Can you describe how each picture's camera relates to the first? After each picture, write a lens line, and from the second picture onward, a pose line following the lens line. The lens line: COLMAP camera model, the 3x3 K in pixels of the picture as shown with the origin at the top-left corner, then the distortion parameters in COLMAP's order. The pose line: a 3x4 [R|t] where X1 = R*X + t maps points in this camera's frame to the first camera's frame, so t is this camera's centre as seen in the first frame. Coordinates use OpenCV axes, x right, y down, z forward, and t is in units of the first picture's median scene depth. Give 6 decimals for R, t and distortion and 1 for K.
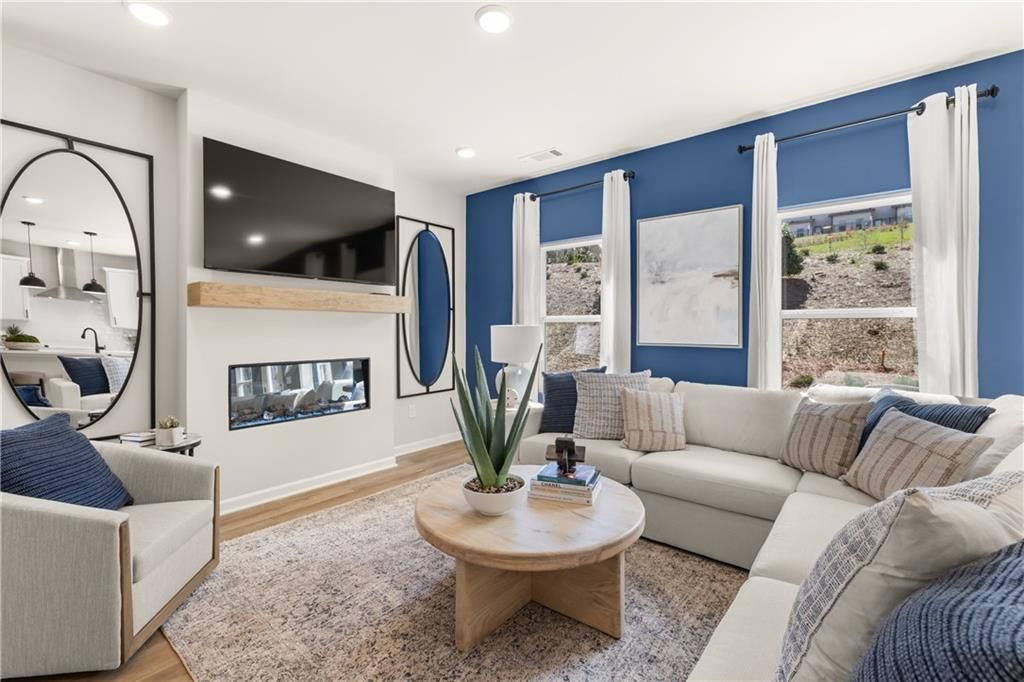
lens RADIAL K [[443.3, 0, 519.2], [0, 443.3, 335.8], [0, 0, 1]] dist [-0.001018, 0.000209]
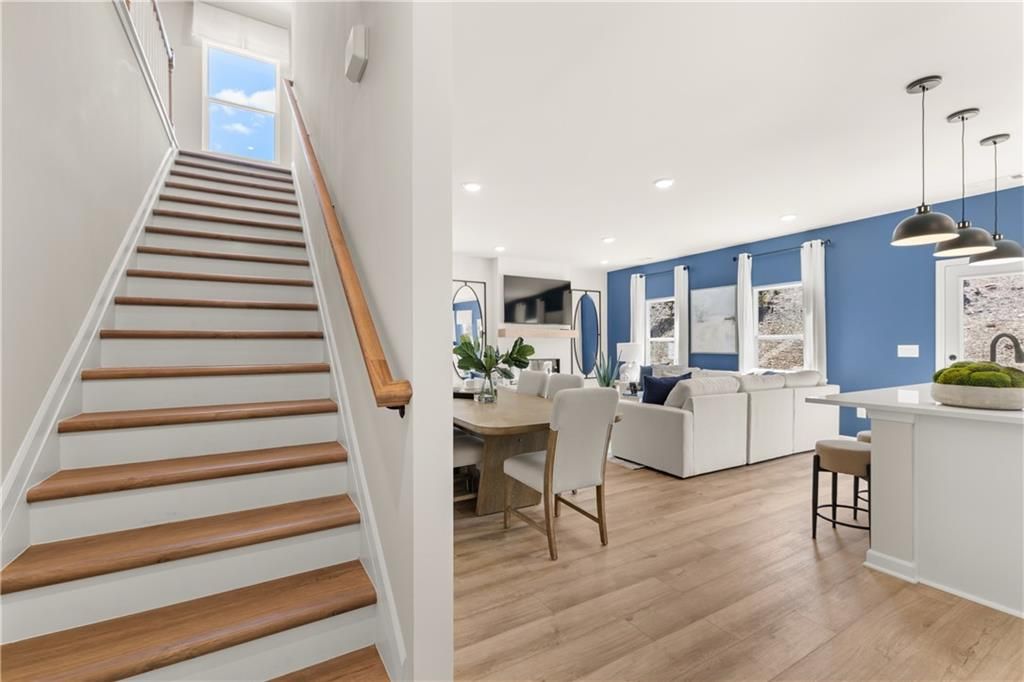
lens RADIAL K [[443.3, 0, 511.3], [0, 443.3, 348.7], [0, 0, 1]] dist [-0.001018, 0.000209]
pose [[0.933402, -0.005512, -0.358789, 0.202028], [0.001070, 0.999920, -0.012578, 0.023765], [0.358830, 0.011357, 0.933334, -1.024639]]
